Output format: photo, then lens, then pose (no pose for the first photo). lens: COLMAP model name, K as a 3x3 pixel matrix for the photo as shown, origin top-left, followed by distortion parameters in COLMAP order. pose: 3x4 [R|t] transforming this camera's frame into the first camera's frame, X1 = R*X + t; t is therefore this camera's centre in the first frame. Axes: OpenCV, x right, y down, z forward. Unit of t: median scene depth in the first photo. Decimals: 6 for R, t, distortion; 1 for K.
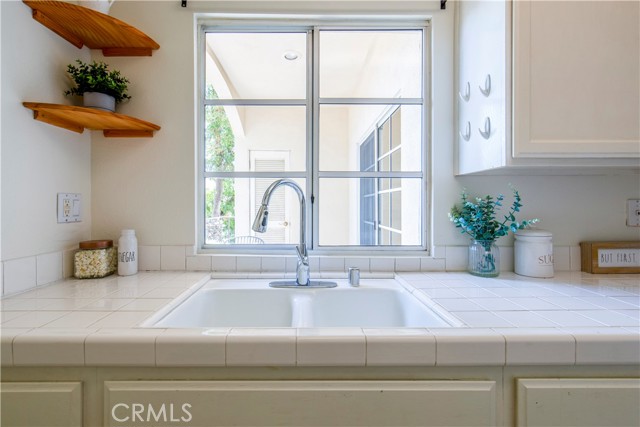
lens RADIAL K [[287.9, 0, 312.1], [0, 287.9, 205.0], [0, 0, 1]] dist [0.001081, 0.000086]
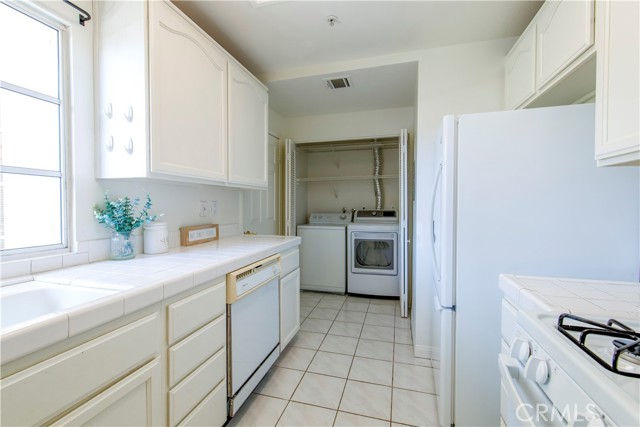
lens RADIAL K [[287.9, 0, 319.2], [0, 287.9, 211.3], [0, 0, 1]] dist [0.001081, 0.000086]
pose [[0.288232, -0.018890, 0.957374, -0.375563], [-0.002973, 0.999783, 0.020621, 0.002550], [-0.957556, -0.008790, 0.288113, -0.197704]]
